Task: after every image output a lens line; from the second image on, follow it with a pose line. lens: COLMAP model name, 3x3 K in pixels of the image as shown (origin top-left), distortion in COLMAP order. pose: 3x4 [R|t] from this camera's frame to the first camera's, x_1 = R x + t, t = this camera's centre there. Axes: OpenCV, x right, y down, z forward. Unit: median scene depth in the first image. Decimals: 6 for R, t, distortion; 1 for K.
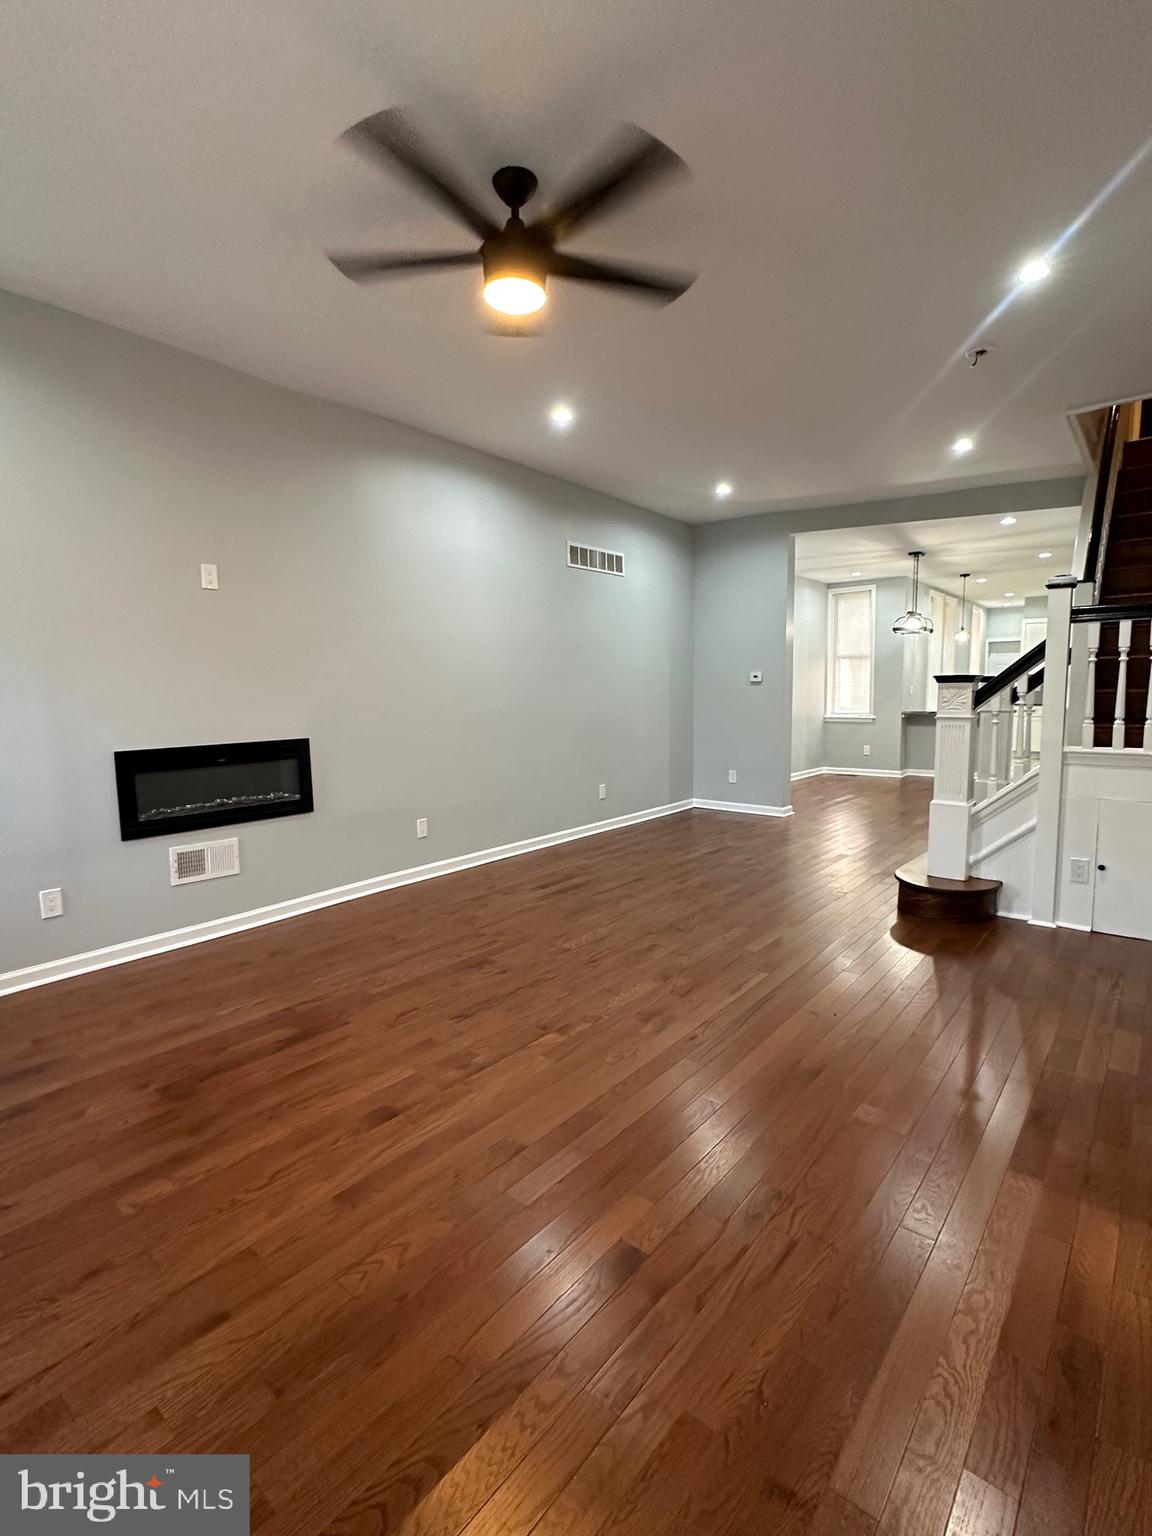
lens RADIAL K [[729.0, 0, 580.4], [0, 729.0, 769.8], [0, 0, 1]] dist [-0.004076, -0.001888]
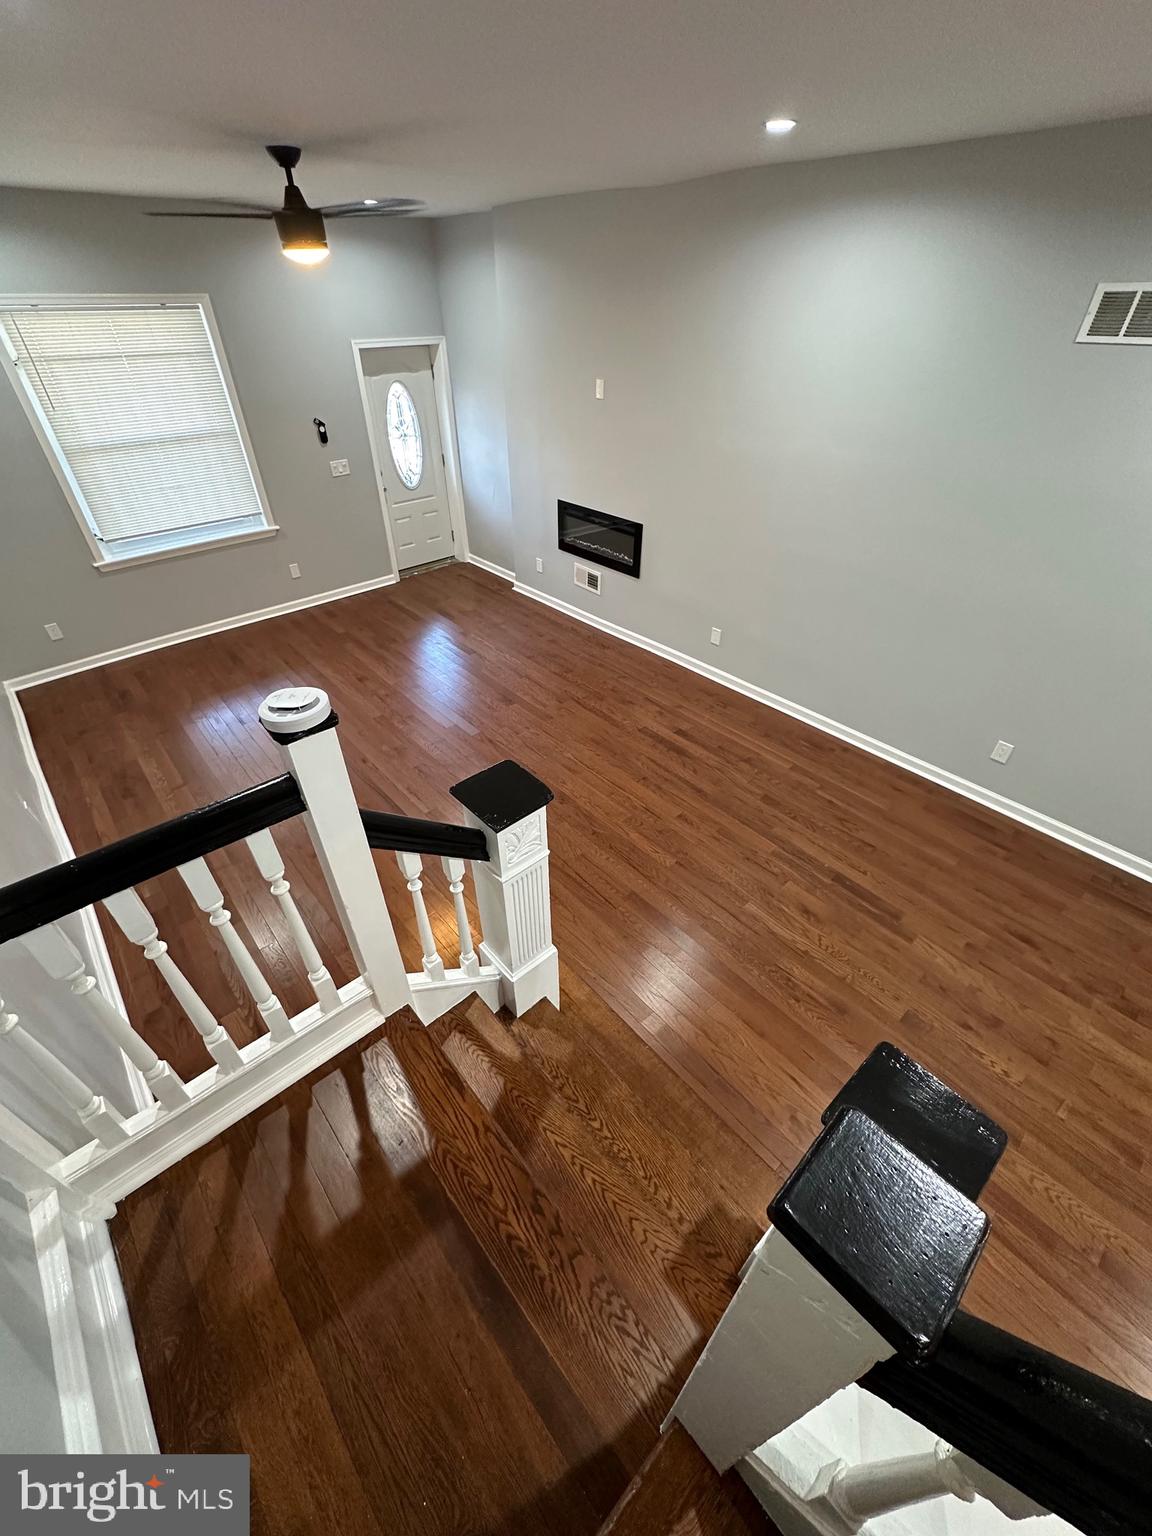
lens RADIAL K [[611.6, 0, 577.0], [0, 611.6, 763.1], [0, 0, 1]] dist [-0.004195, 0.000816]
pose [[-0.162262, 0.609814, -0.775757, 0.954031], [-0.108172, 0.770444, 0.628263, -0.482206], [0.980801, 0.185858, -0.059049, 1.247105]]
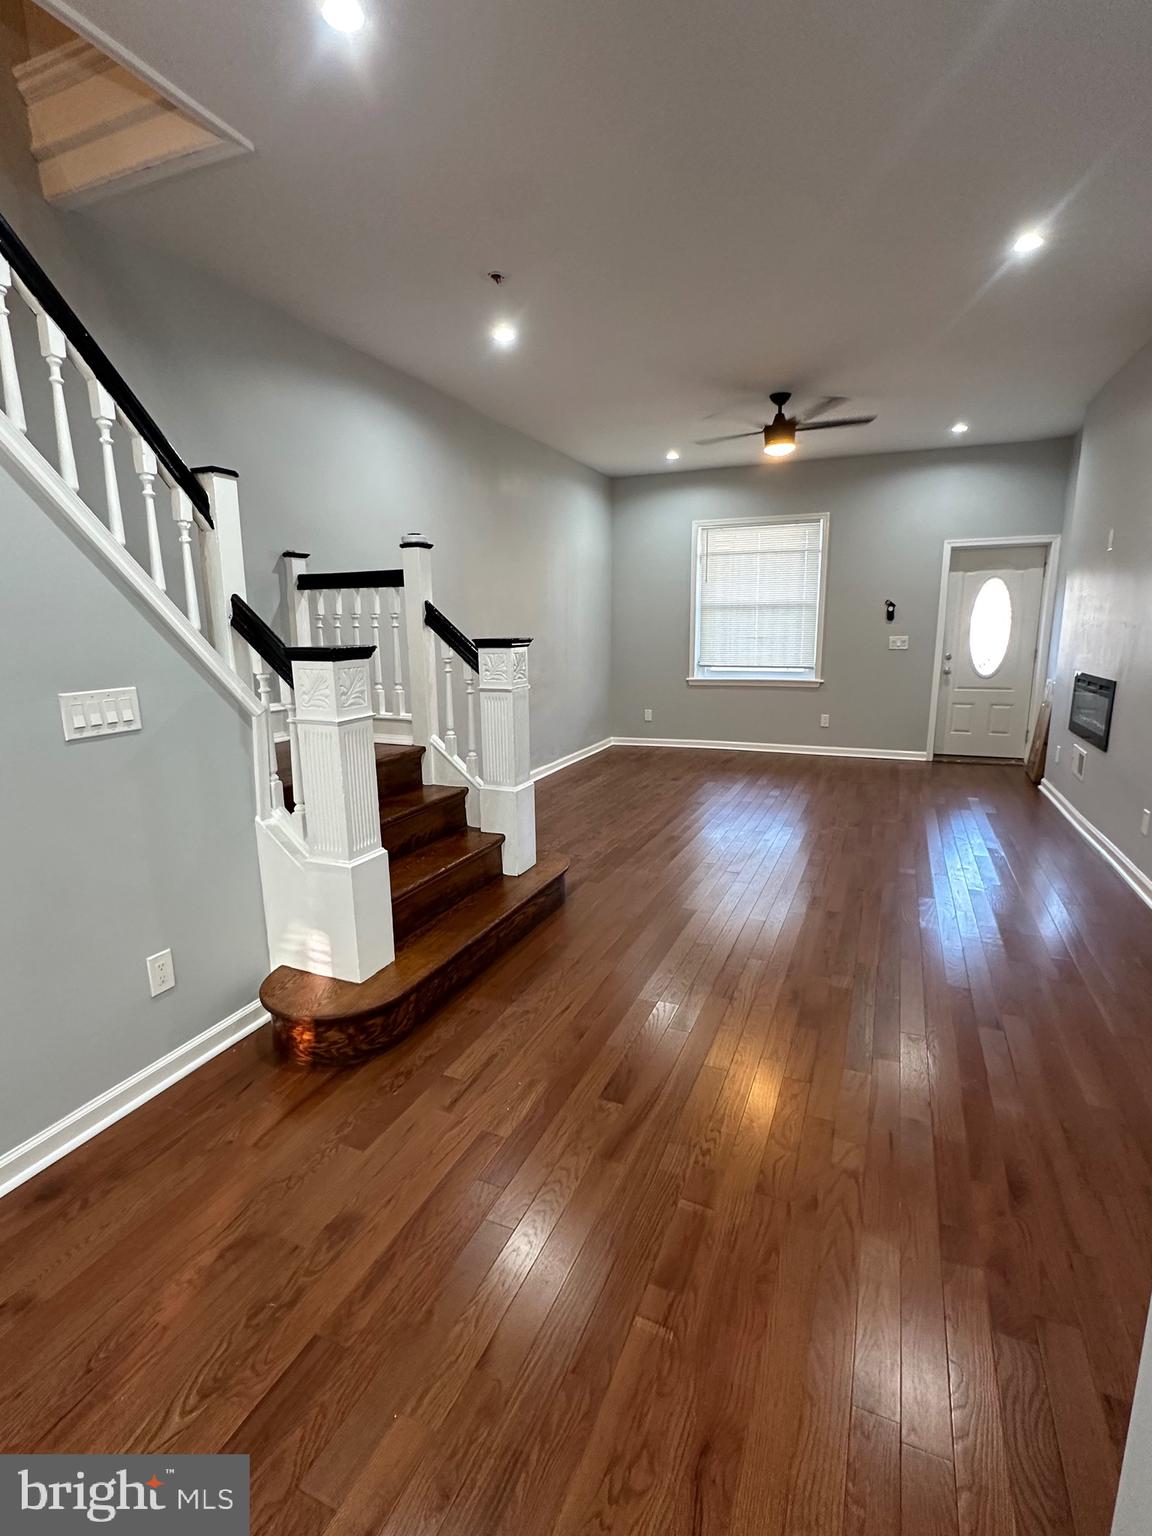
lens RADIAL K [[729.0, 0, 579.9], [0, 729.0, 769.5], [0, 0, 1]] dist [-0.004076, -0.001888]
pose [[-0.959671, 0.081306, -0.269112, 0.778942], [-0.005630, 0.951514, 0.307555, -0.289116], [0.281070, 0.296666, -0.912682, 2.130970]]
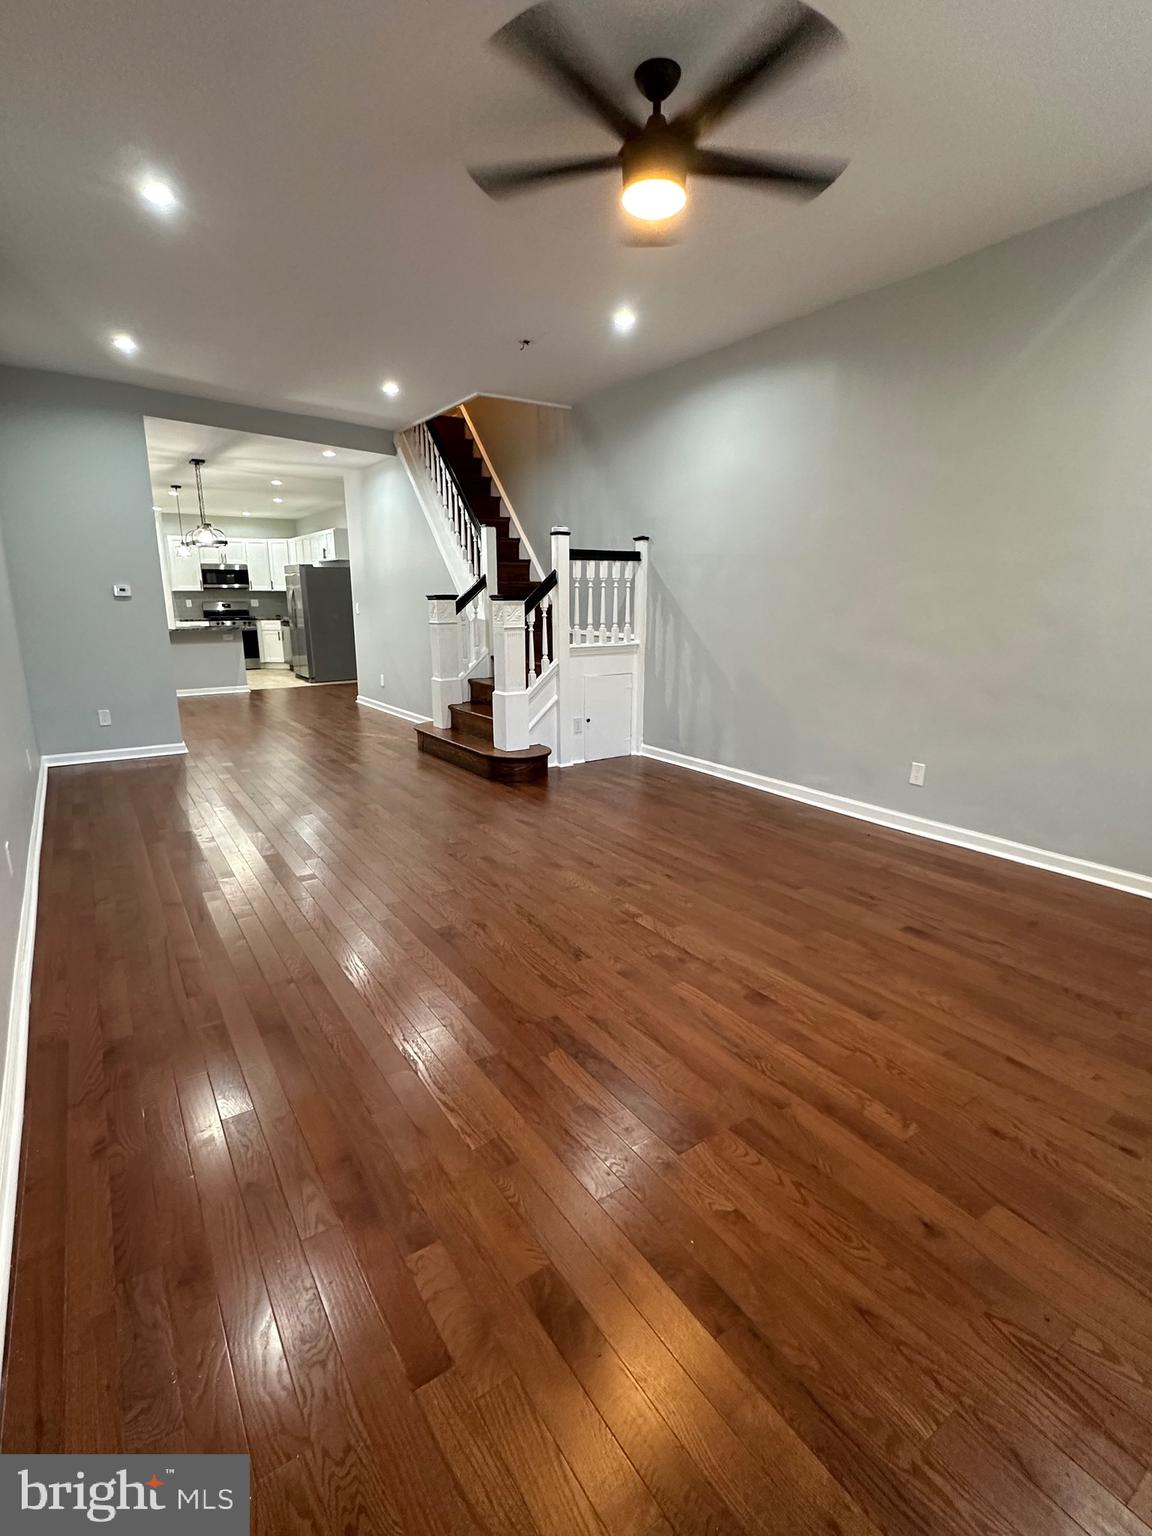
lens RADIAL K [[729.0, 0, 578.4], [0, 729.0, 763.1], [0, 0, 1]] dist [-0.004076, -0.001888]
pose [[0.291586, -0.203744, 0.934594, -0.841247], [0.106216, 0.977906, 0.180047, -0.065736], [-0.950629, 0.046770, 0.306784, 0.581211]]
